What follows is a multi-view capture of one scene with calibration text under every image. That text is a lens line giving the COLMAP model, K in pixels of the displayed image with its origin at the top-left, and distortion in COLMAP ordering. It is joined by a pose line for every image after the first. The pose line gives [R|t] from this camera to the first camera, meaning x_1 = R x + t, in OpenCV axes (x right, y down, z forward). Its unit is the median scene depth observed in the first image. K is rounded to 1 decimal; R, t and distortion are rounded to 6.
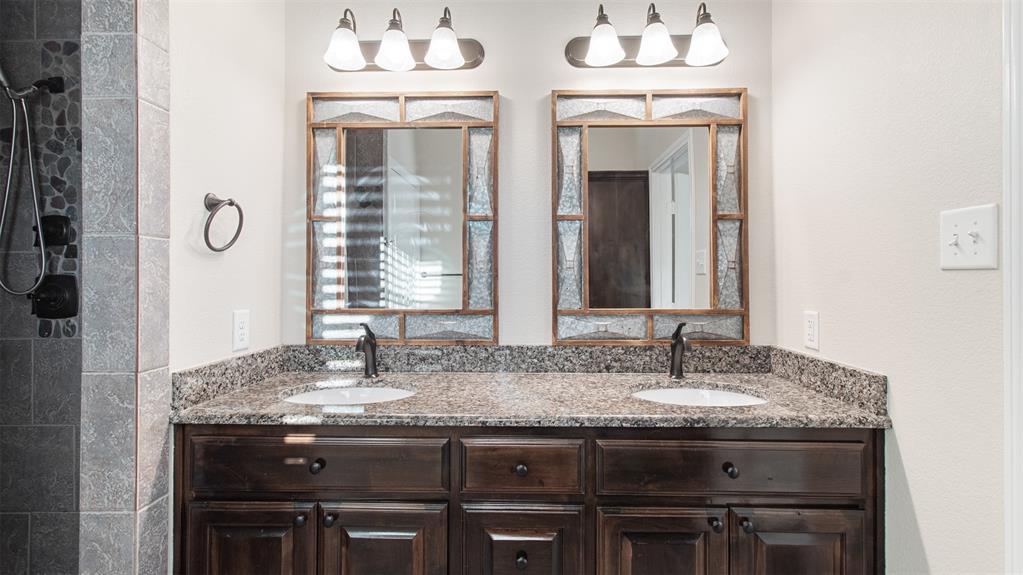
lens RADIAL K [[472.3, 0, 524.7], [0, 472.3, 271.9], [0, 0, 1]] dist [-0.000712, 0.002153]
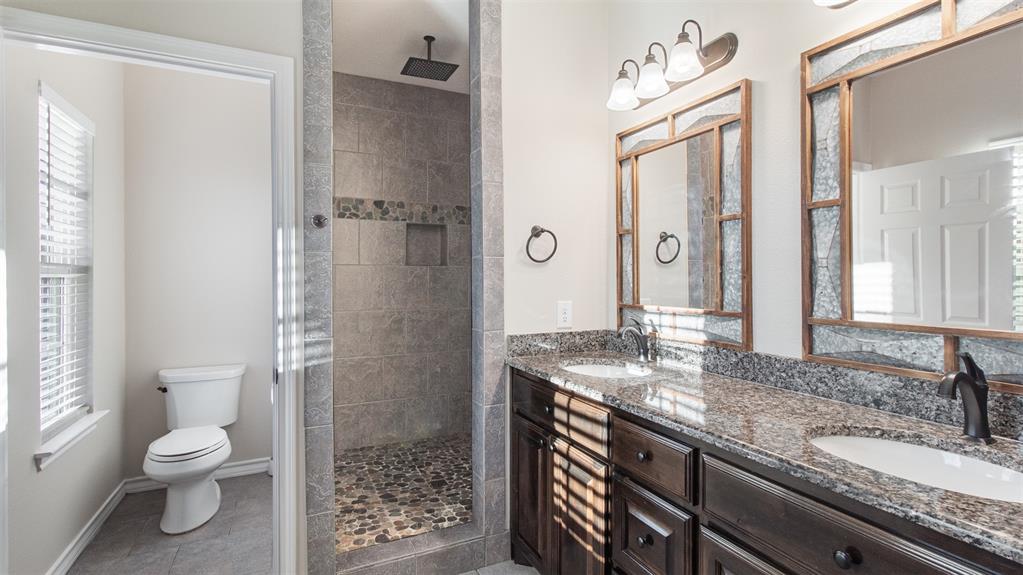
lens RADIAL K [[472.3, 0, 528.7], [0, 472.3, 278.3], [0, 0, 1]] dist [-0.000712, 0.002153]
pose [[0.477052, -0.000659, -0.878875, 0.561239], [0.013060, 0.999895, 0.006339, -0.001290], [0.878778, -0.014502, 0.477010, 0.177019]]
